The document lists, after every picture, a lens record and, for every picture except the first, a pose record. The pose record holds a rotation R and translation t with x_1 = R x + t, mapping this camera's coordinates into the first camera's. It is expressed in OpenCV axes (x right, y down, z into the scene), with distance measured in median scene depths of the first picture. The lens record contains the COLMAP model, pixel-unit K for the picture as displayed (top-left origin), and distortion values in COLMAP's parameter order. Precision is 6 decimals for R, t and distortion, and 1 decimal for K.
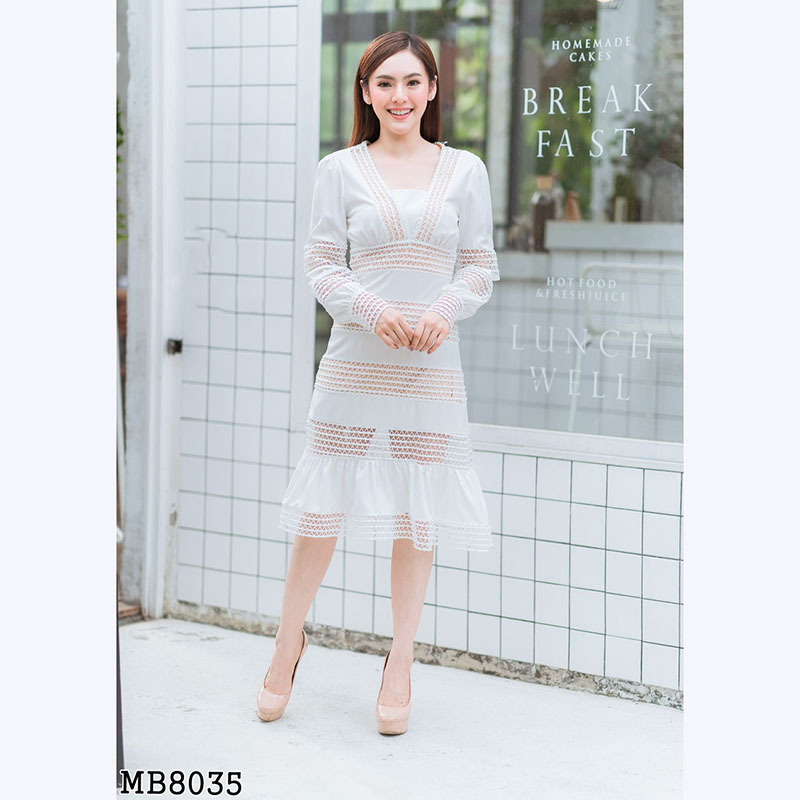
lens RADIAL K [[2740.5, 0, 415.7], [0, 2740.5, 370.9], [0, 0, 1]] dist [0.995025, -3.268514]
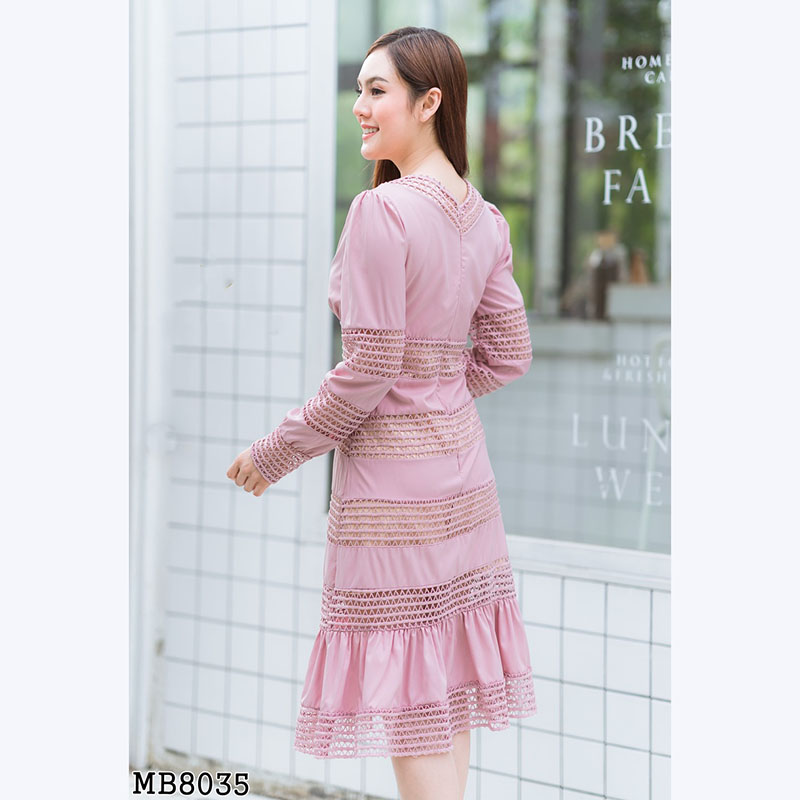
lens RADIAL K [[2738.0, 0, 391.4], [0, 2738.0, 368.7], [0, 0, 1]] dist [0.932214, -2.288266]
pose [[0.999664, -0.002243, -0.025837, 0.003096], [0.001593, 0.999682, -0.025151, -0.009251], [0.025886, 0.025102, 0.999350, 0.188549]]
